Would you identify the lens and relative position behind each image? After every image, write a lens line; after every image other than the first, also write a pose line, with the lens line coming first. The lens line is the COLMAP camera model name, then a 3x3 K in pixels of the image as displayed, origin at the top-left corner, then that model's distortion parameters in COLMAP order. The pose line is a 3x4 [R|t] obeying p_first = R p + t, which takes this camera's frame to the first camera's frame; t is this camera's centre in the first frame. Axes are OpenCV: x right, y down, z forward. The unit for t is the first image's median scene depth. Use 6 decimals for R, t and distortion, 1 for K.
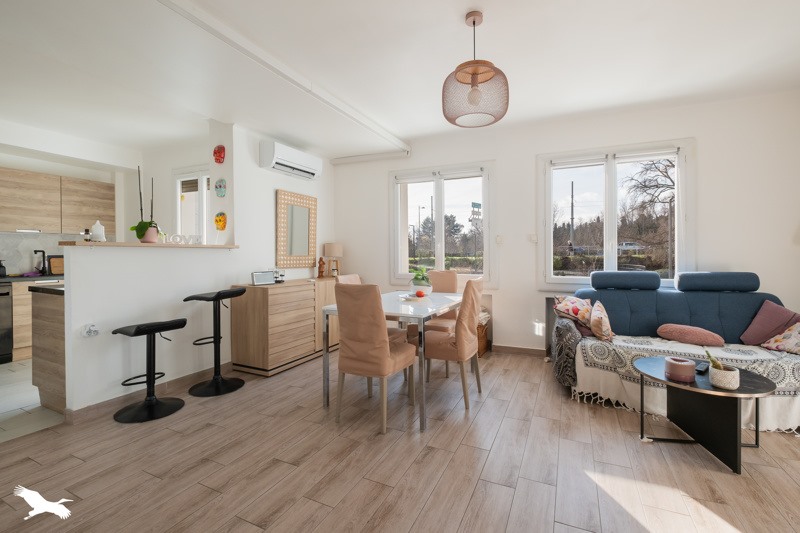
lens RADIAL K [[356.2, 0, 368.9], [0, 356.2, 266.2], [0, 0, 1]] dist [-0.004015, -0.001158]
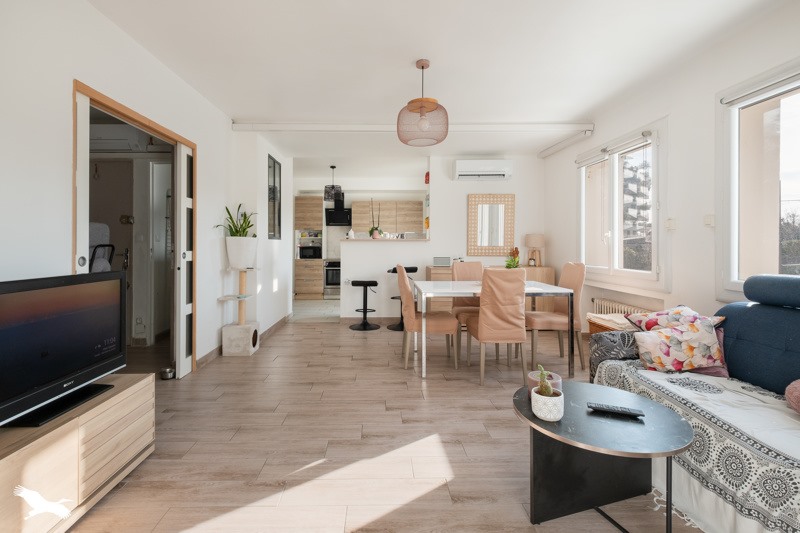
lens RADIAL K [[346.4, 0, 379.5], [0, 346.4, 256.9], [0, 0, 1]] dist [-0.000444, -0.000032]
pose [[0.451062, 0.030720, -0.891964, 0.944724], [-0.027519, 0.999411, 0.020504, -0.009385], [0.892068, 0.015297, 0.451642, 0.202357]]
